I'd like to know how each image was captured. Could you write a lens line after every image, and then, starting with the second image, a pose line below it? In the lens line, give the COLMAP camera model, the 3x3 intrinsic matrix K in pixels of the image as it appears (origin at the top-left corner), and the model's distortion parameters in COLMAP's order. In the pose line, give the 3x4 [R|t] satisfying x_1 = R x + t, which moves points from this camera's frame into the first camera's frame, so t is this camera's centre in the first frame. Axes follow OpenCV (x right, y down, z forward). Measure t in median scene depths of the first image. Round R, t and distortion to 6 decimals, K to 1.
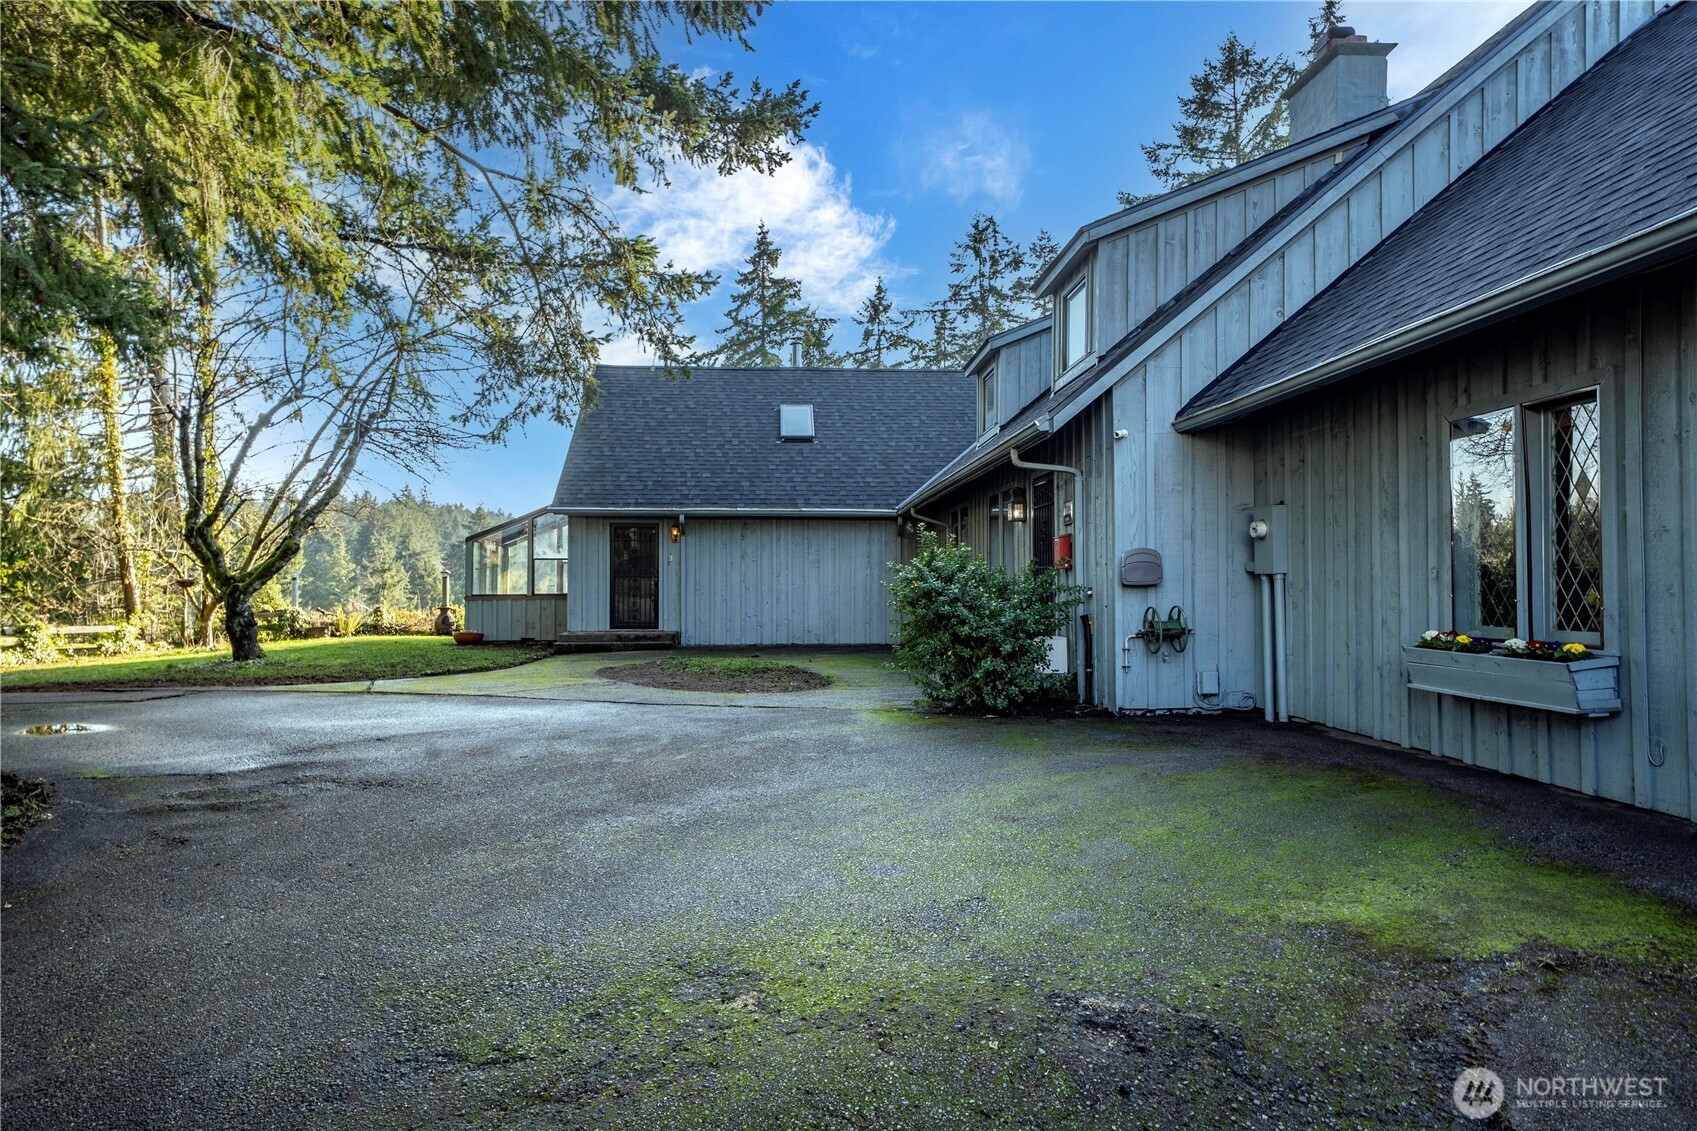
lens RADIAL K [[1006.1, 0, 842.1], [0, 1006.1, 567.6], [0, 0, 1]] dist [0.030056, -0.000135]
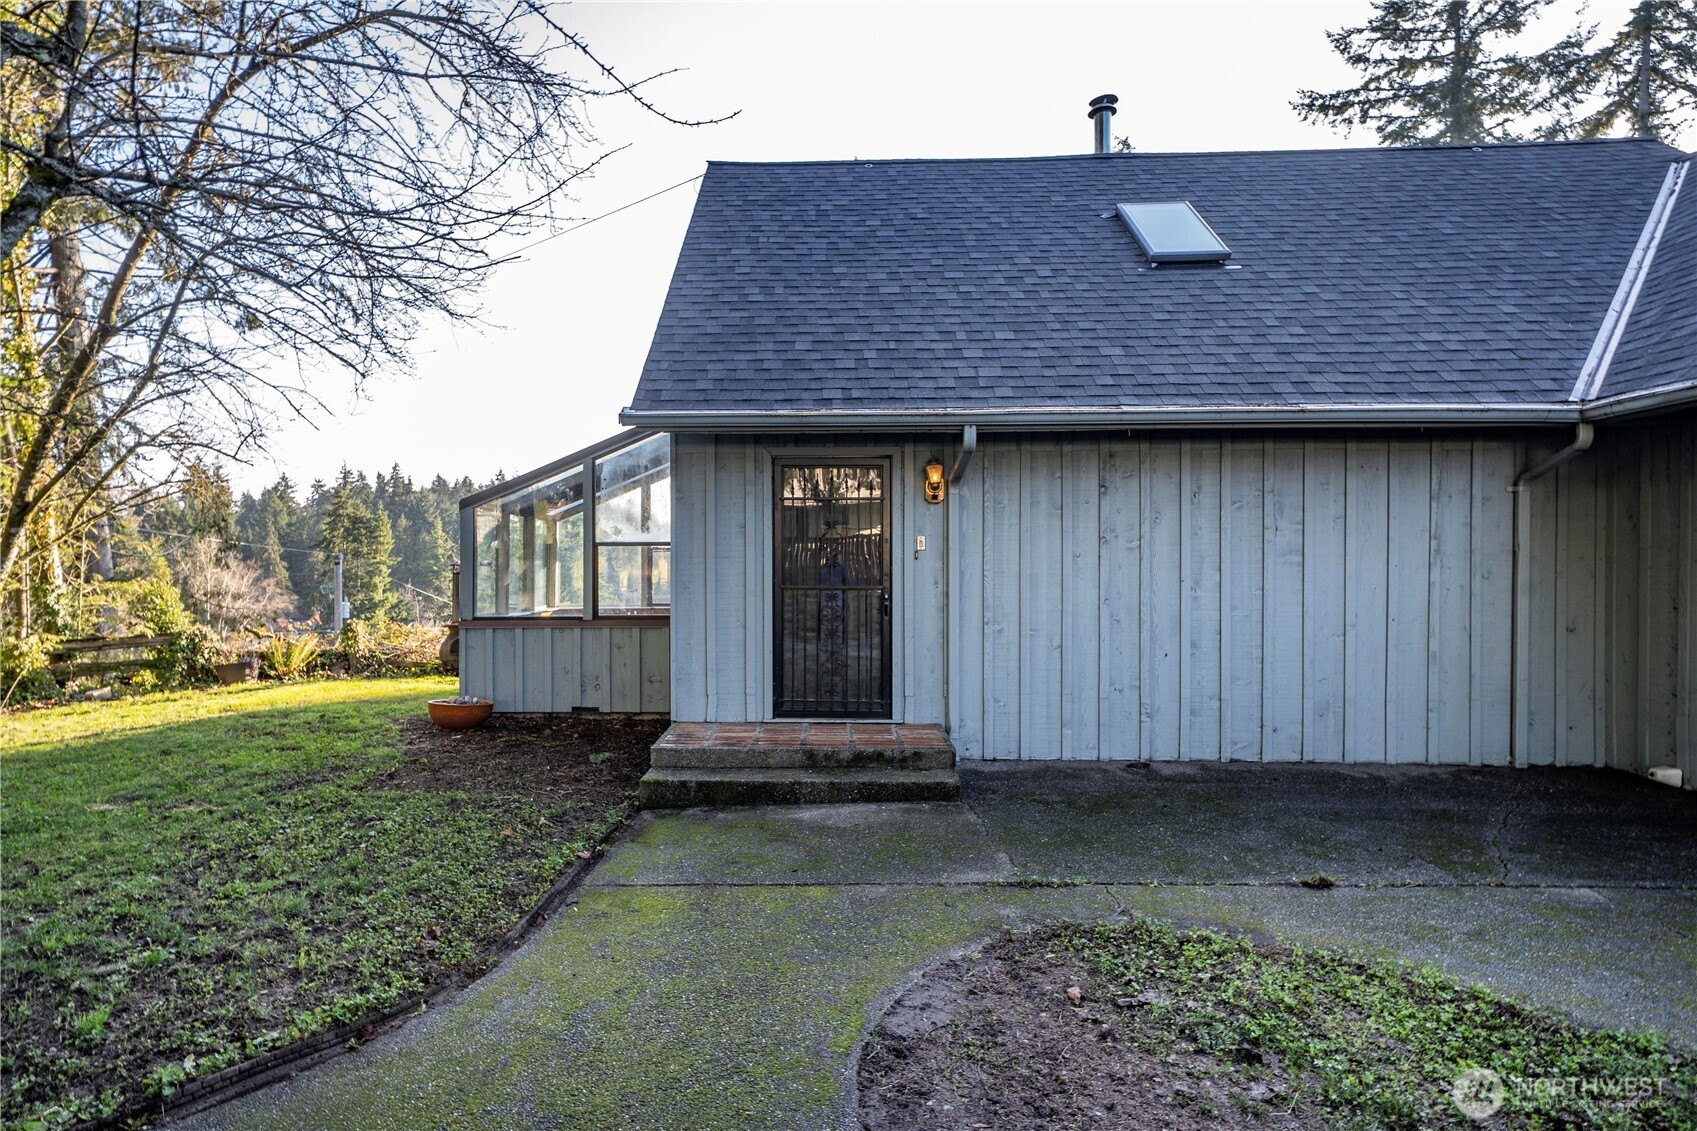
lens RADIAL K [[938.2, 0, 789.7], [0, 938.2, 576.7], [0, 0, 1]] dist [0.018094, 0.001748]
pose [[0.993670, 0.001596, -0.112325, -0.178425], [0.002173, 0.999439, 0.033425, -0.008194], [0.112316, -0.033457, 0.993109, 0.616689]]
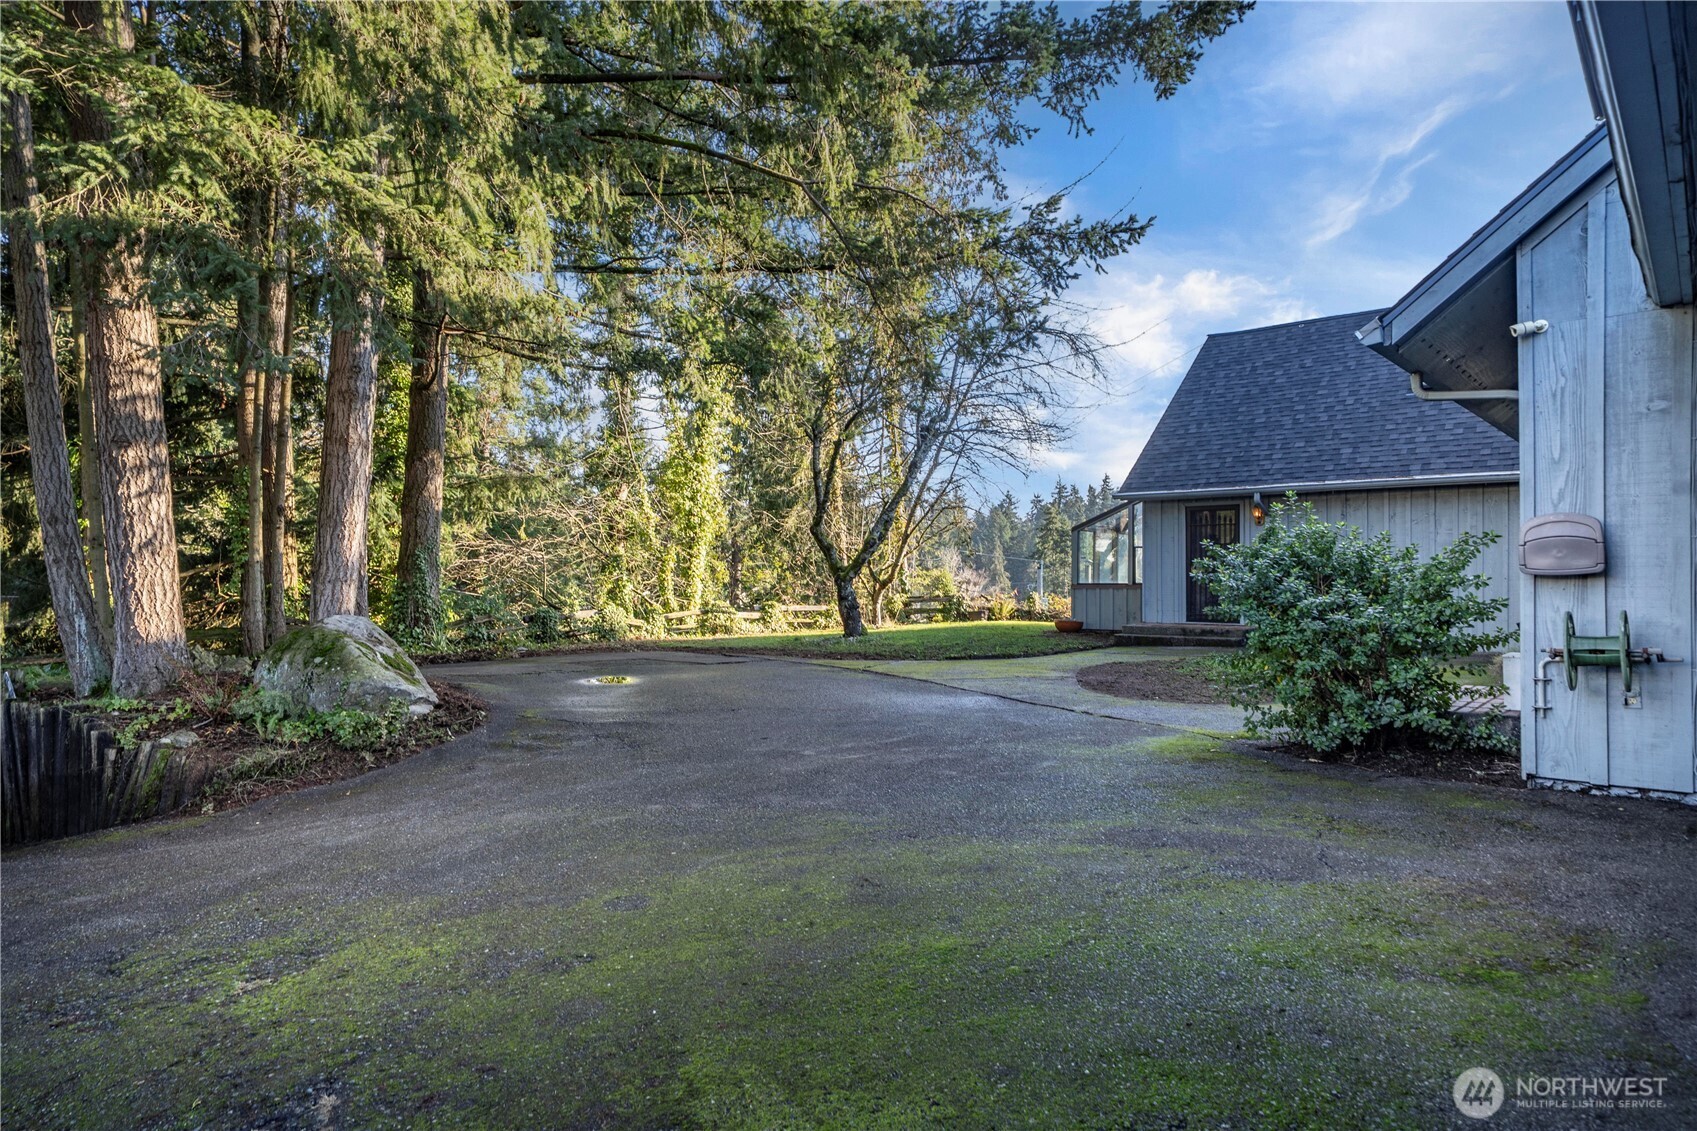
lens RADIAL K [[1006.1, 0, 846.1], [0, 1006.1, 566.7], [0, 0, 1]] dist [0.030056, -0.000135]
pose [[0.721974, -0.004878, -0.691903, 0.181024], [0.012188, 0.999910, 0.005668, 0.001684], [0.691813, -0.012525, 0.721968, 0.116892]]
